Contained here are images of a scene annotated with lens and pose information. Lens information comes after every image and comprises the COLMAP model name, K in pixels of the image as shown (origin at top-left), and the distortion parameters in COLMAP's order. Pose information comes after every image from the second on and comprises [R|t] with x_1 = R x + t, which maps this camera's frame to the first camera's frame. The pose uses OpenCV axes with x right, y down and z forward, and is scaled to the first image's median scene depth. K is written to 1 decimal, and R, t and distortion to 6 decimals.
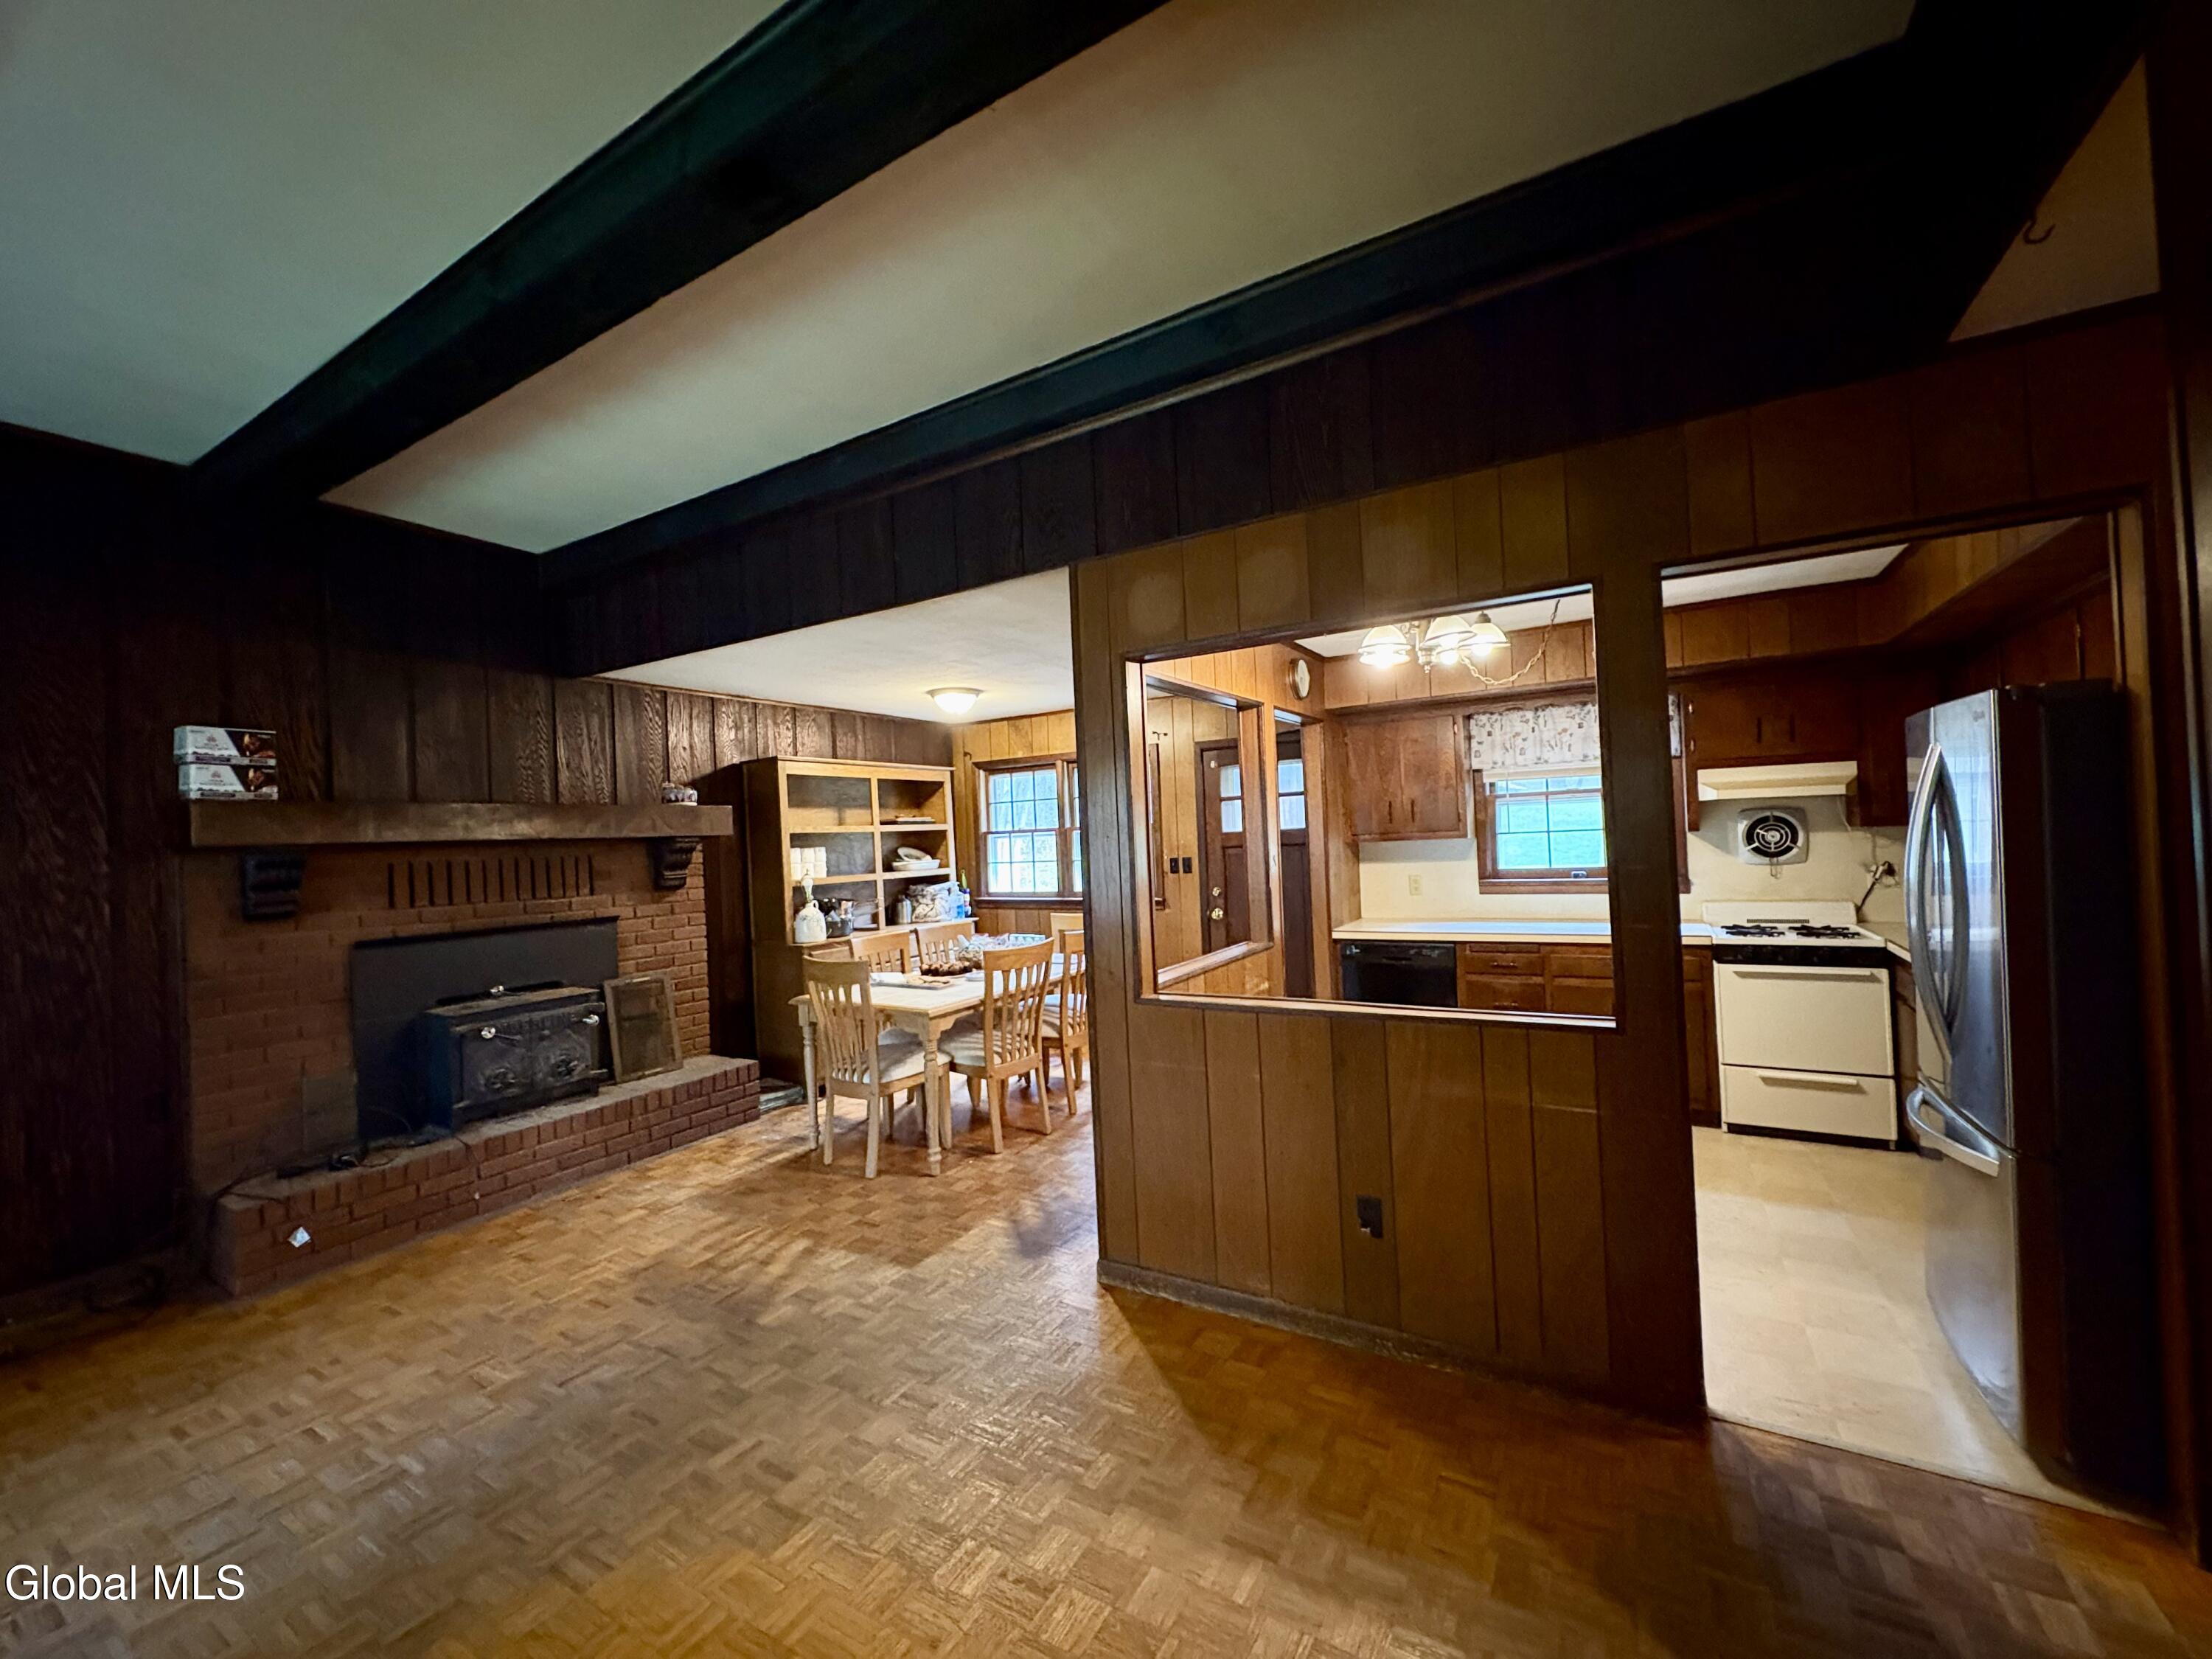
lens RADIAL K [[874.8, 0, 1102.3], [0, 874.8, 828.0], [0, 0, 1]] dist [0.001328, 0.000189]
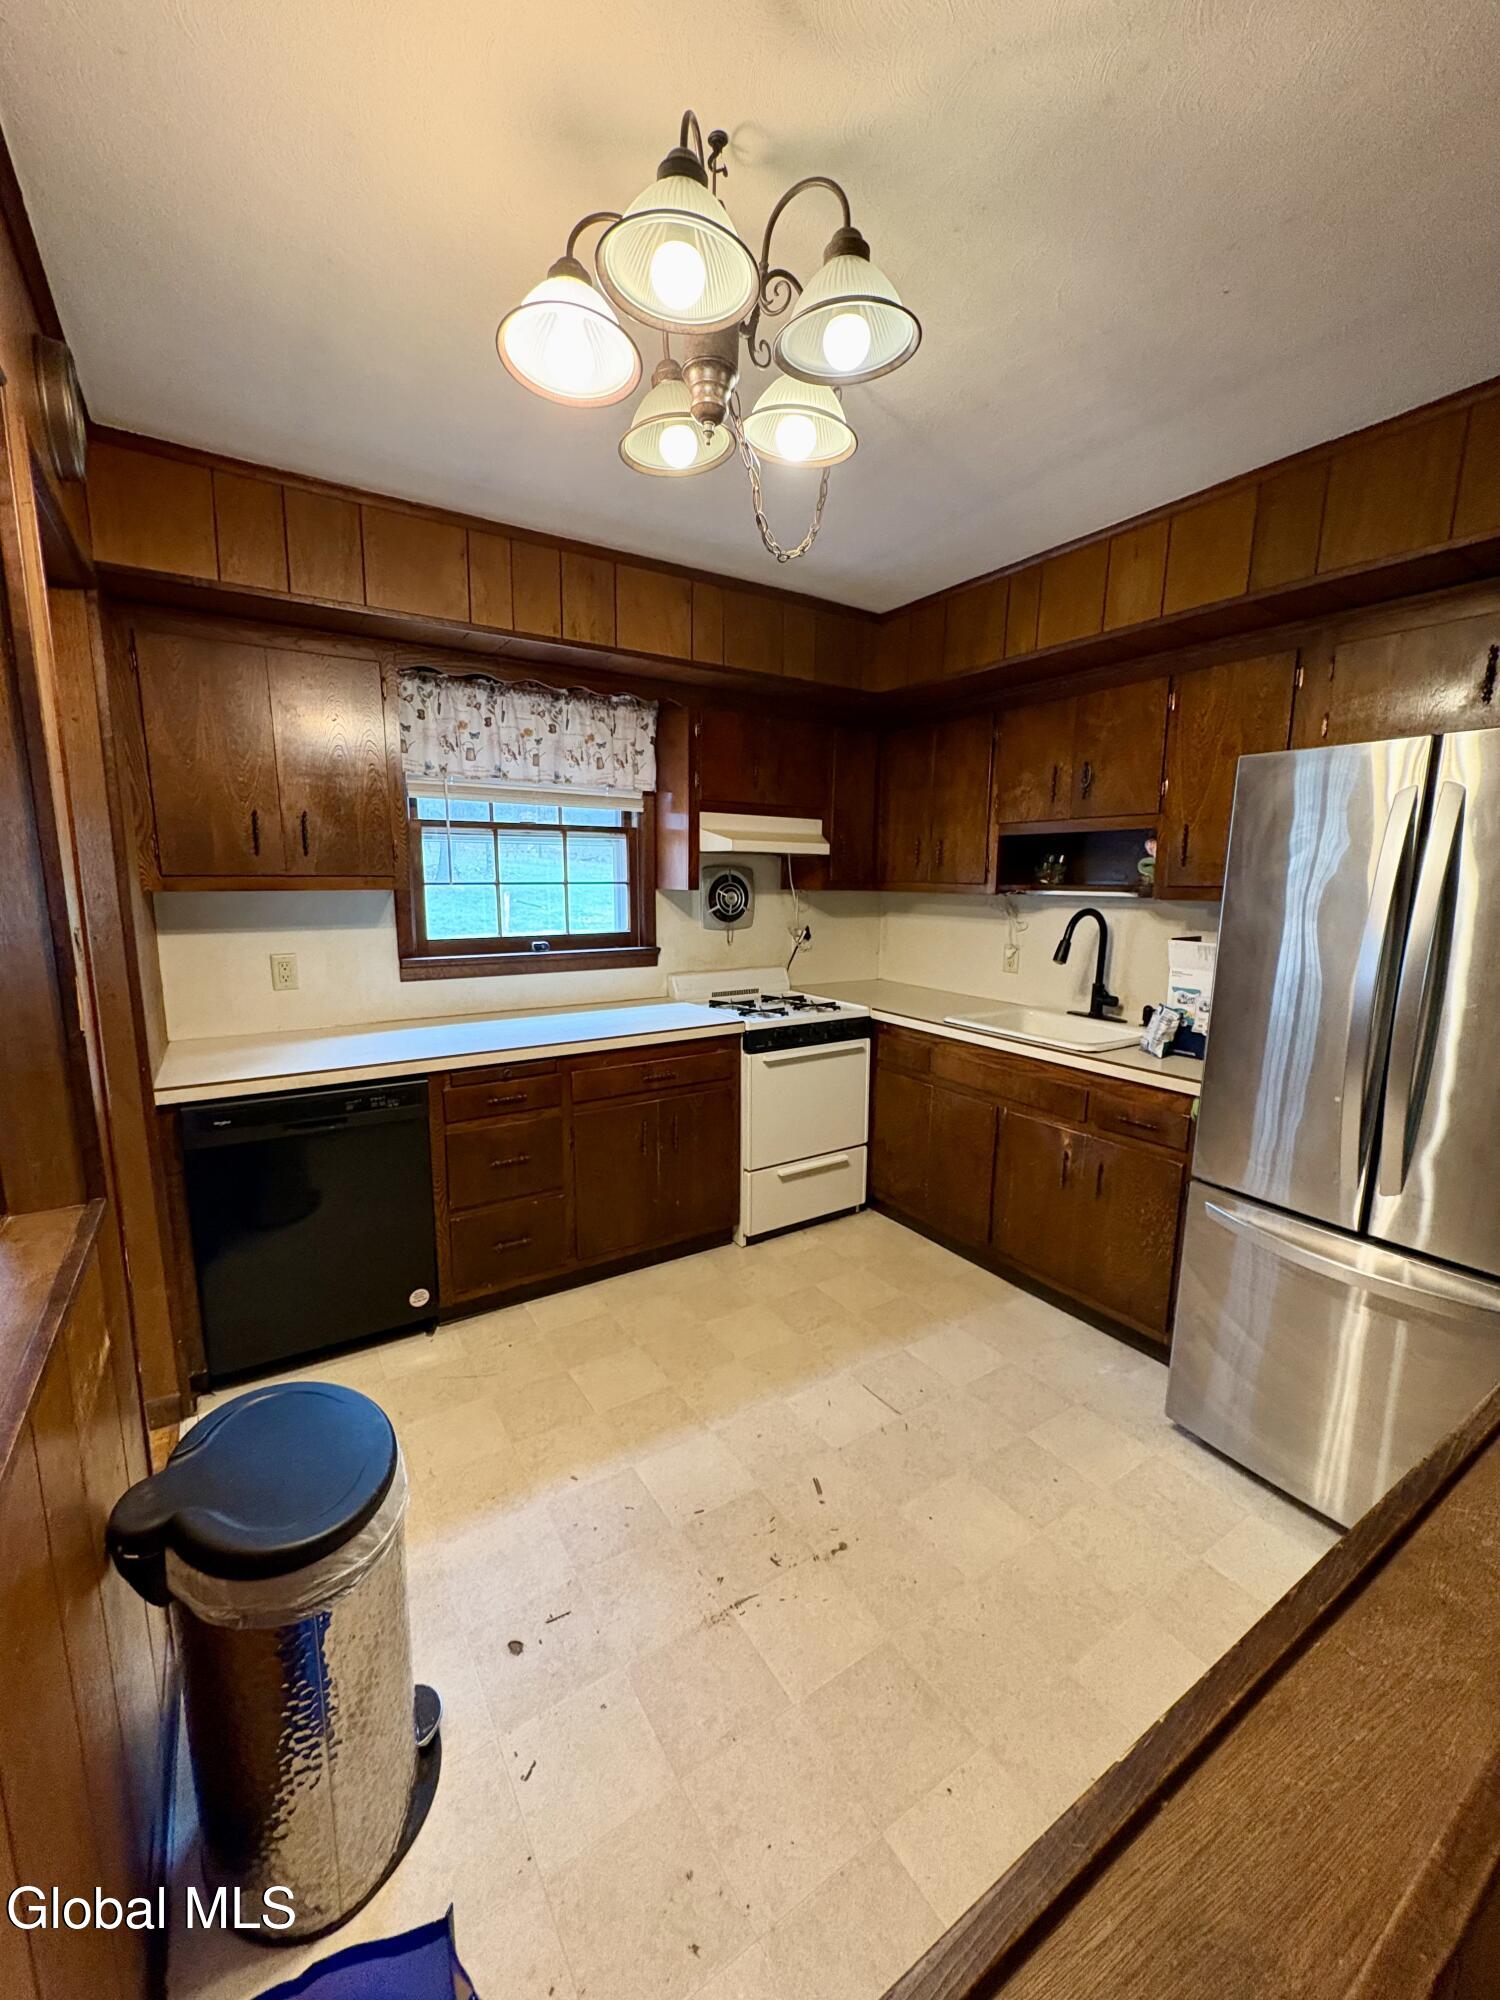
lens RADIAL K [[791.0, 0, 740.6], [0, 791.0, 1006.2], [0, 0, 1]] dist [0.001328, 0.000189]
pose [[0.445361, -0.104264, 0.889259, 0.043929], [-0.037571, 0.990145, 0.134909, 0.009751], [-0.894562, -0.093494, 0.437055, 0.639966]]
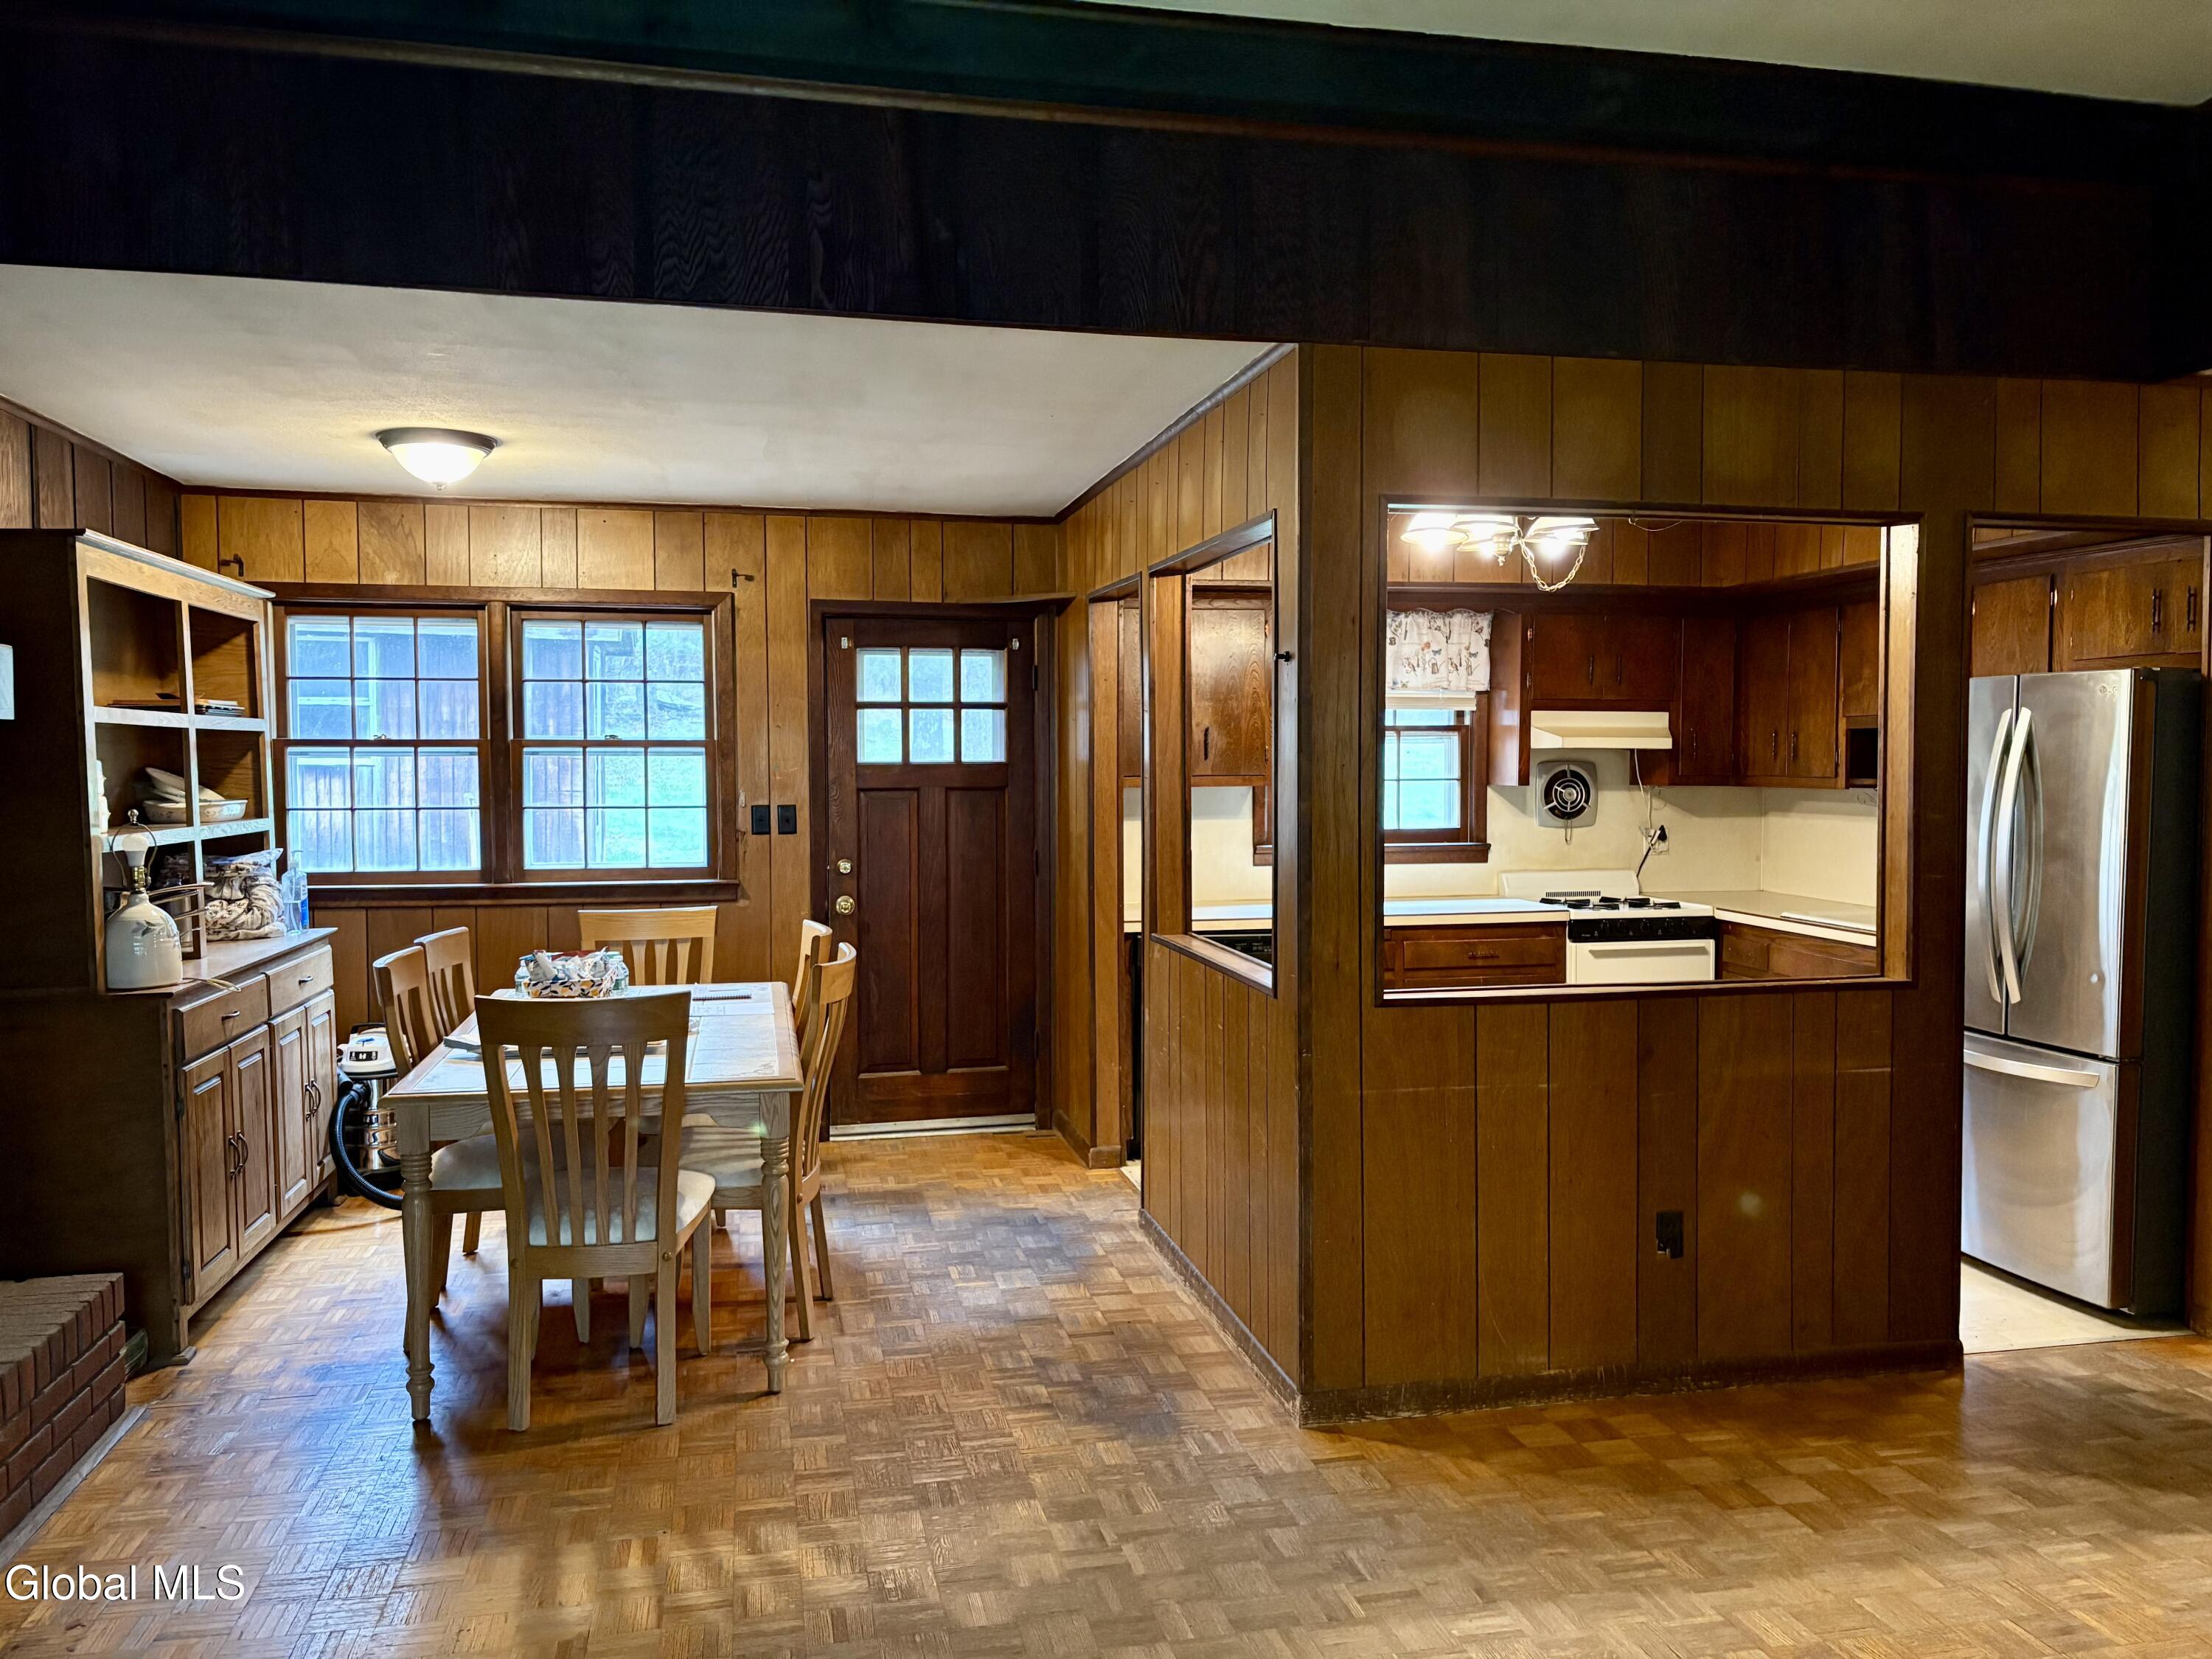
lens RADIAL K [[1664.8, 0, 1111.1], [0, 1664.8, 826.2], [0, 0, 1]] dist [0.051465, -0.049535]
pose [[0.729213, 0.013718, 0.684150, -0.675930], [-0.037594, 0.999092, 0.020037, 0.025132], [-0.683254, -0.040331, 0.729066, 0.124344]]
